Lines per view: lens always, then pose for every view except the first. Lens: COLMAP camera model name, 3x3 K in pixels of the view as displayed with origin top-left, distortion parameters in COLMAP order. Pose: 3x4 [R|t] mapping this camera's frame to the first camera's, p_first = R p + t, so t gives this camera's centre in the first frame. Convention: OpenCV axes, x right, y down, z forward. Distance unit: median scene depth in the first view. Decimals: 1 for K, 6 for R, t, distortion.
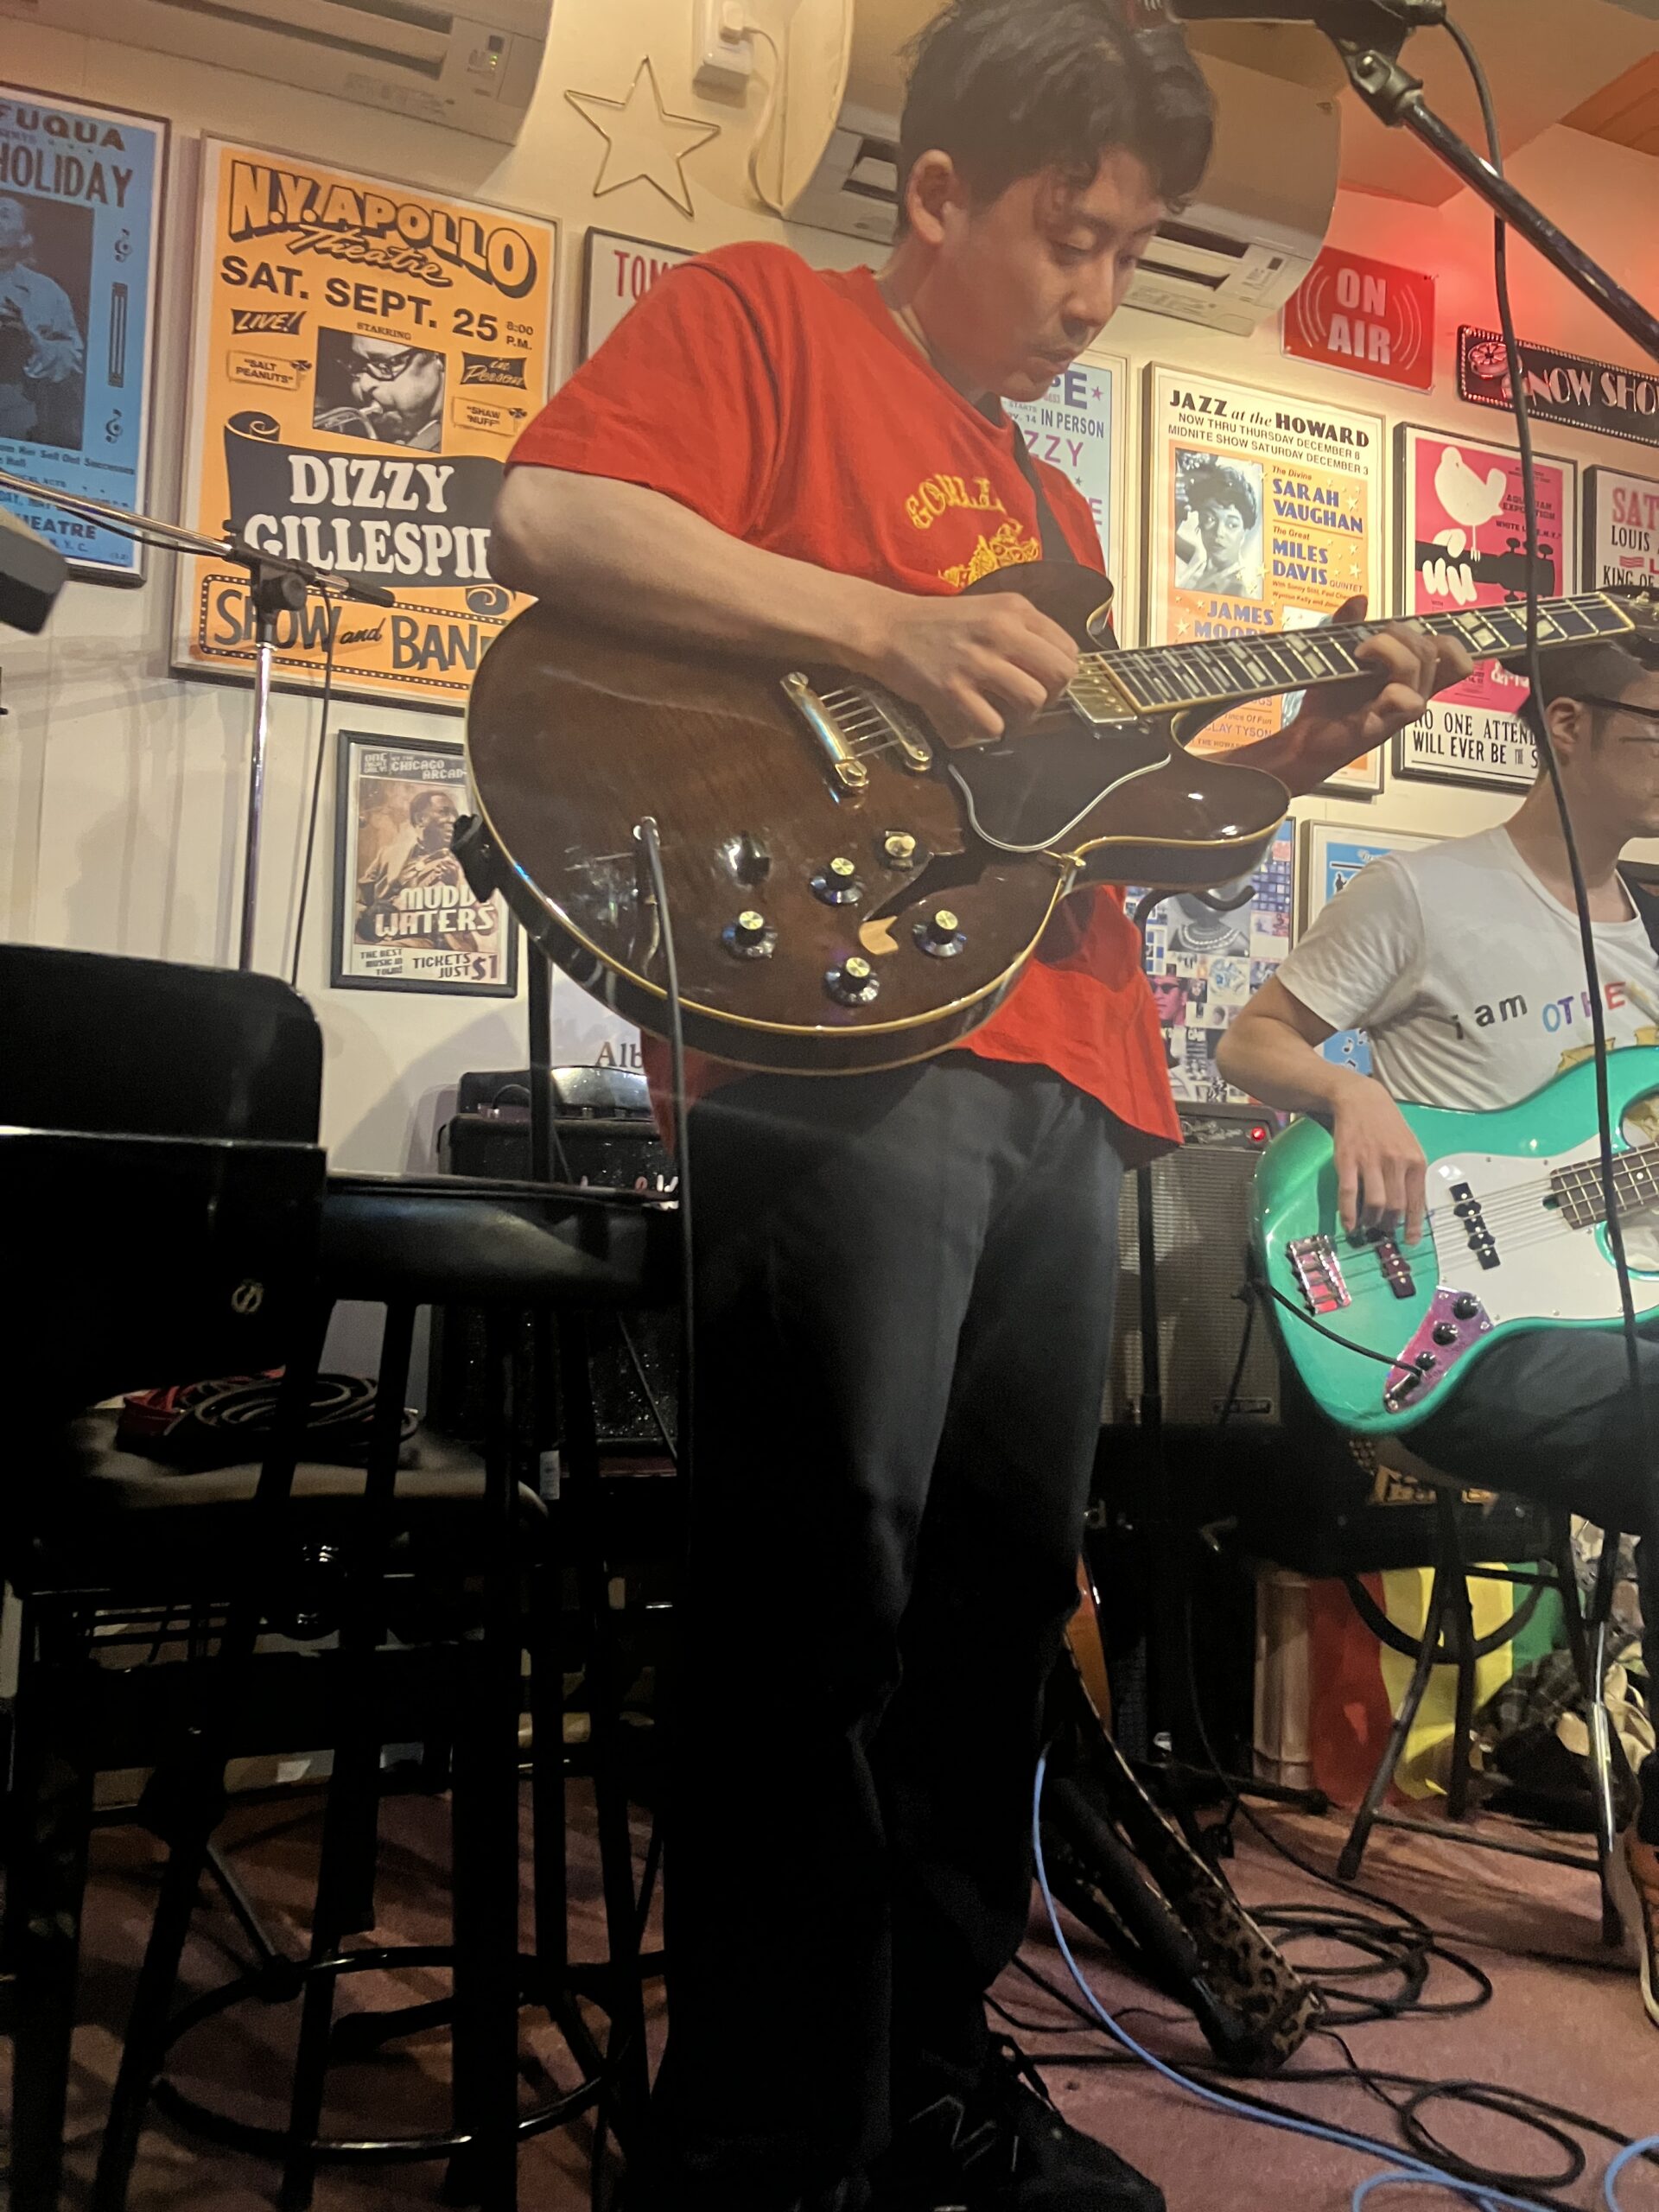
lens RADIAL K [[1818.7, 0, 873.5], [0, 1818.7, 1062.2], [0, 0, 1]] dist [0.032092, -0.025612]
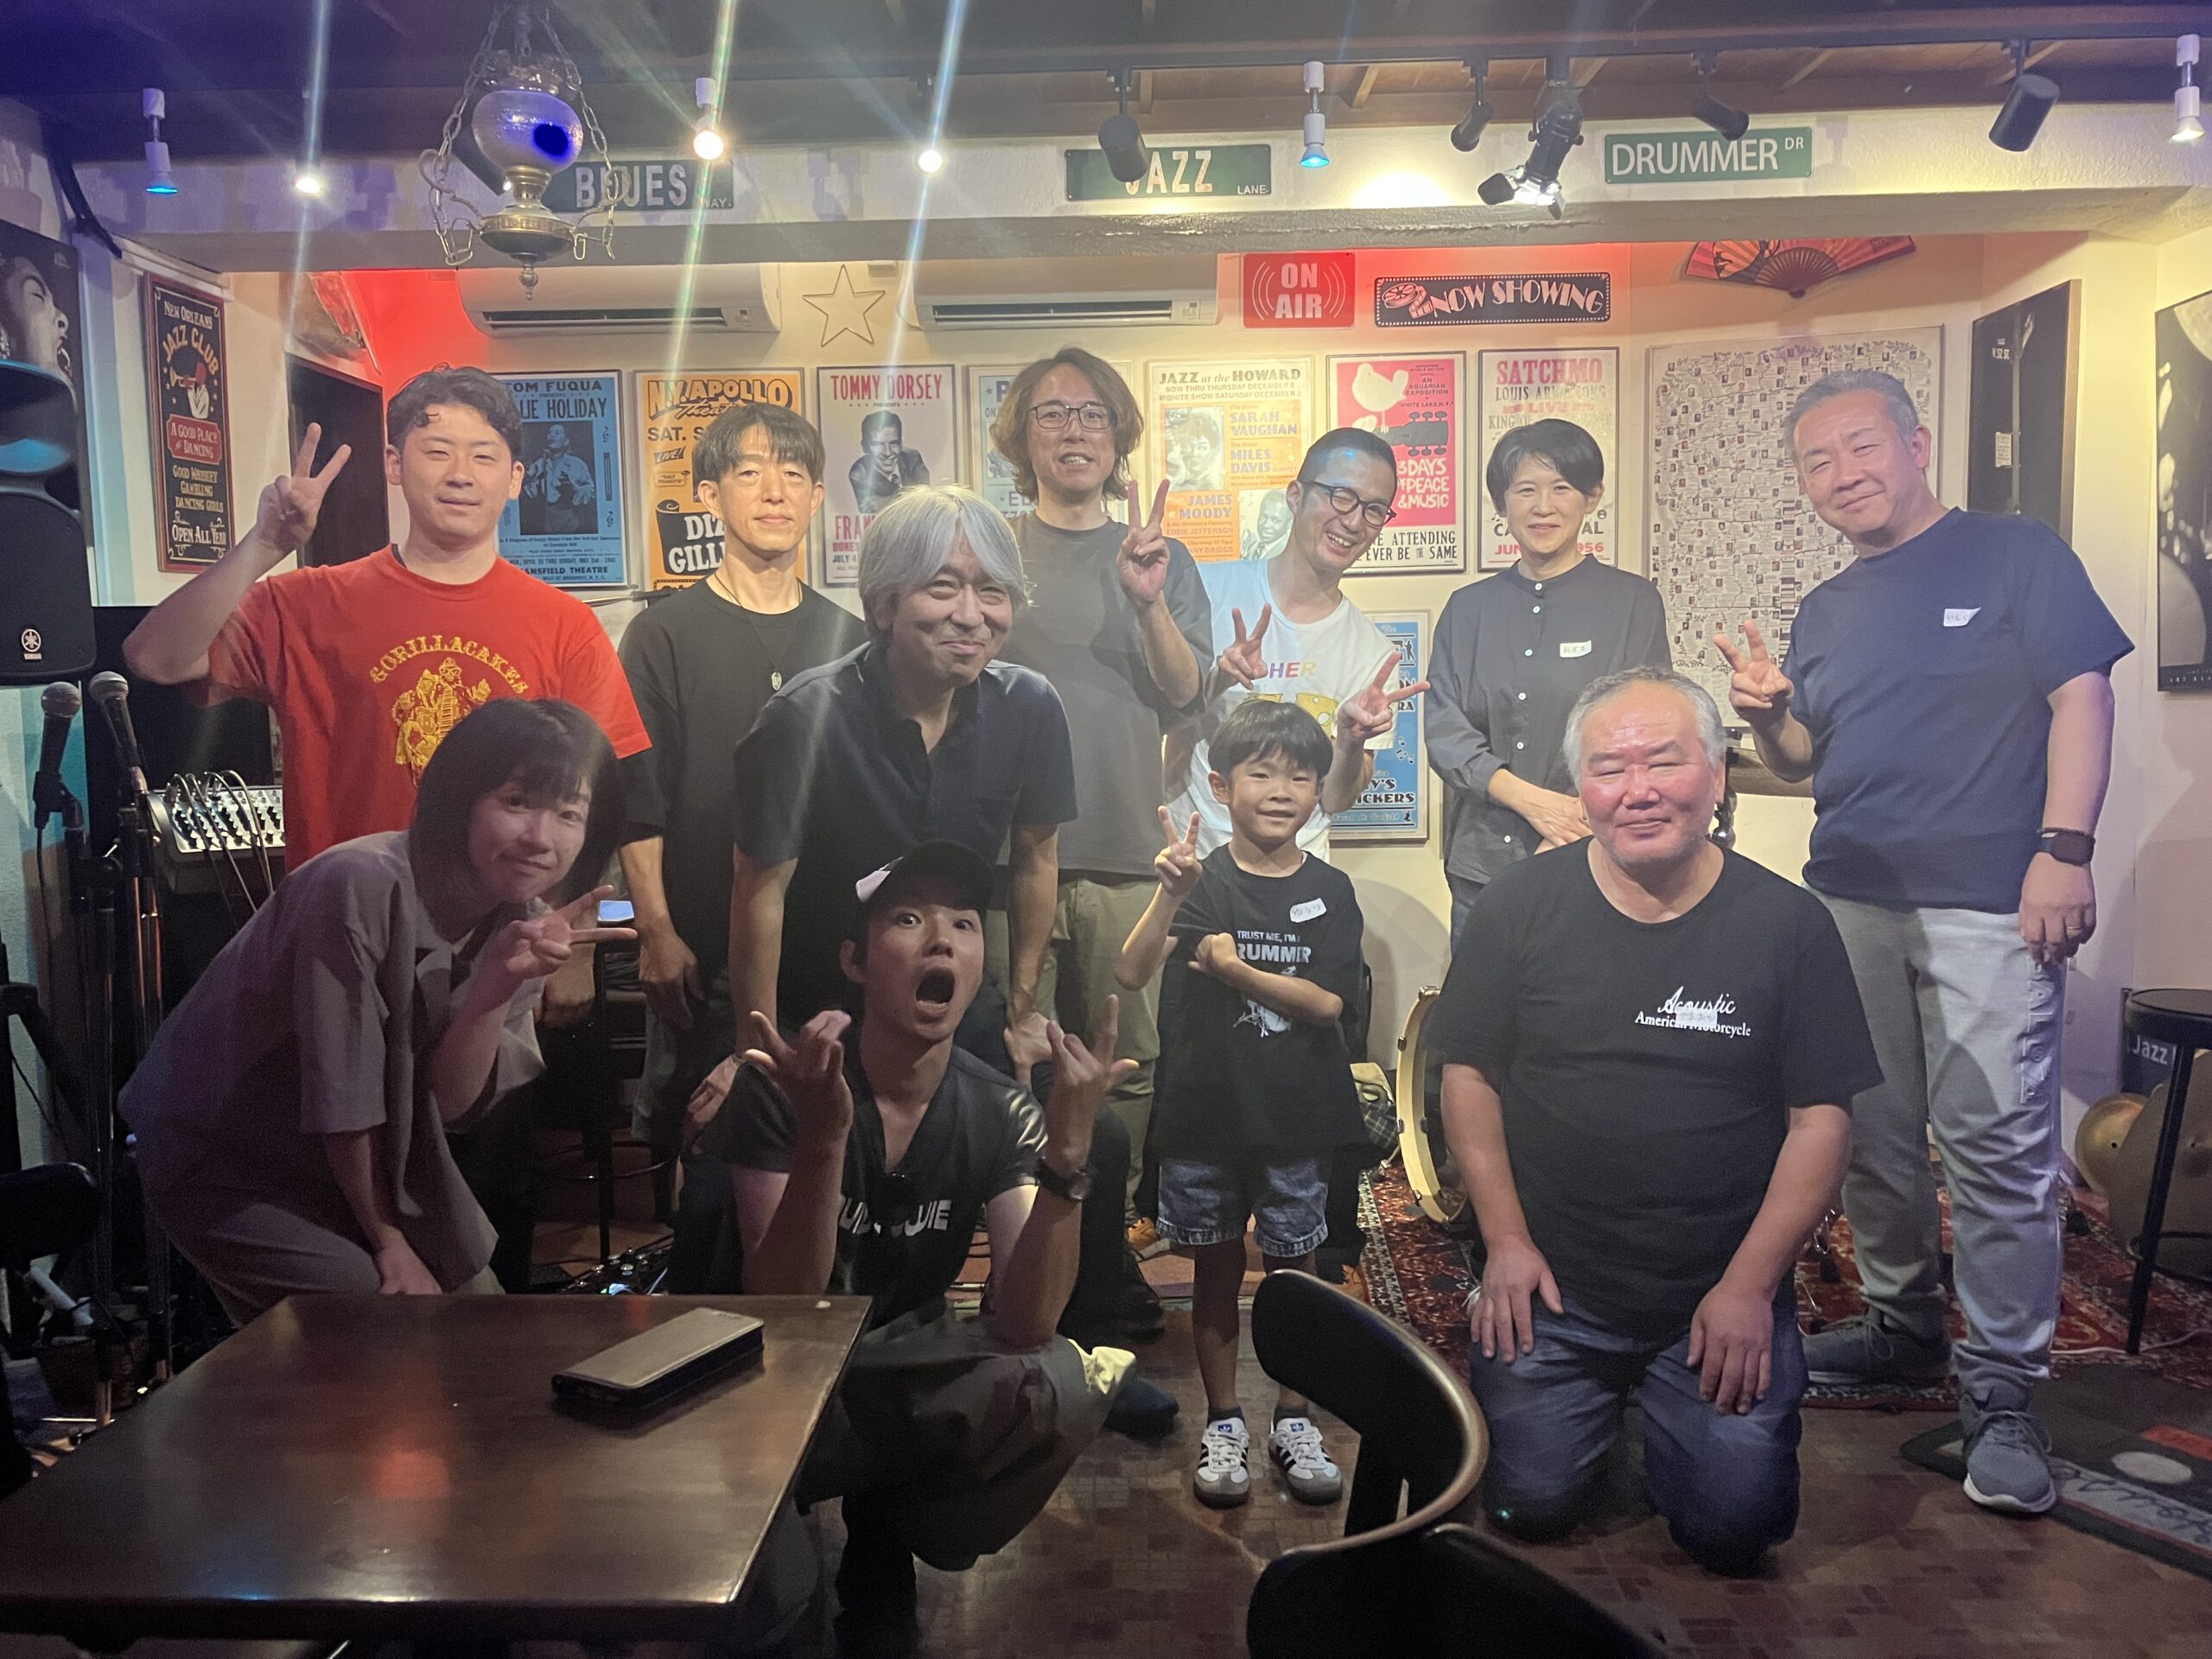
lens RADIAL K [[1818.7, 0, 1106.9], [0, 1818.7, 820.5], [0, 0, 1]] dist [0.032092, -0.025612]
pose [[0.913089, -0.012729, -0.407562, 0.957468], [0.078256, 0.986403, 0.144516, -0.240844], [0.400181, -0.163850, 0.901670, -0.755534]]
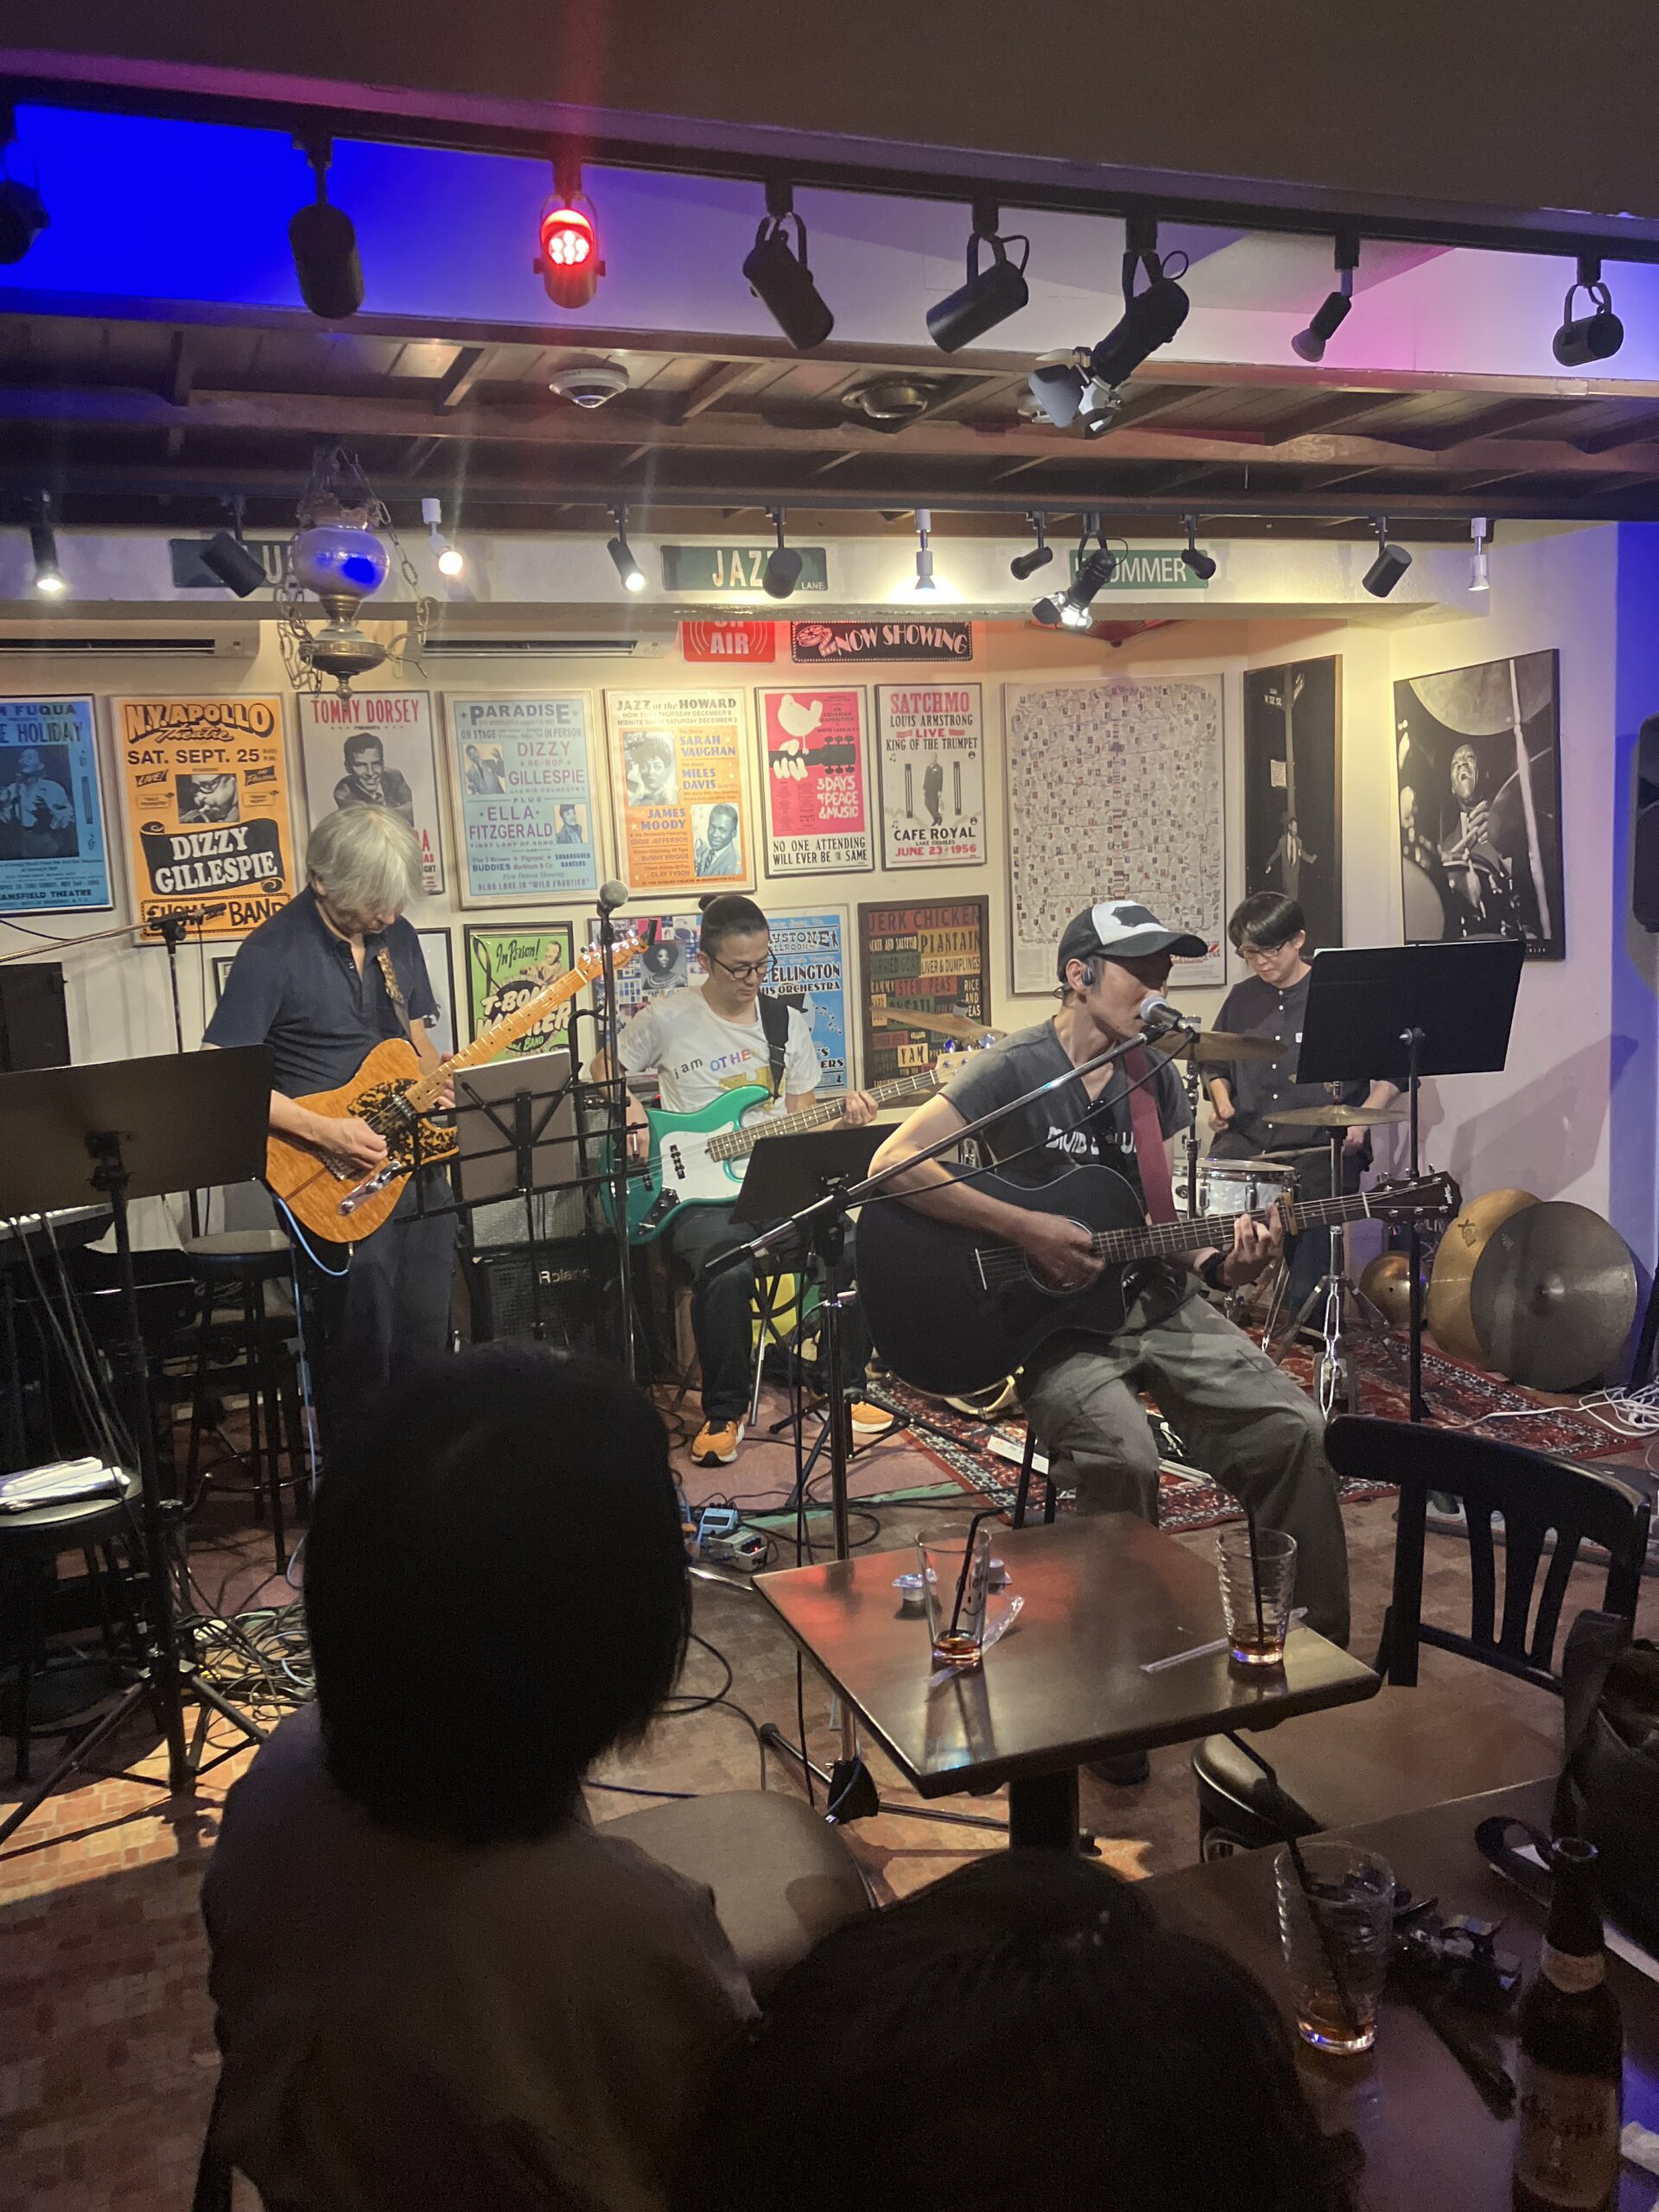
lens RADIAL K [[1818.7, 0, 824.5], [0, 1818.7, 1087.5], [0, 0, 1]] dist [0.032092, -0.025612]
pose [[0.996689, -0.072379, -0.037046, 0.499070], [0.078557, 0.974738, 0.209082, -0.418970], [0.020977, -0.211300, 0.977196, -1.136241]]
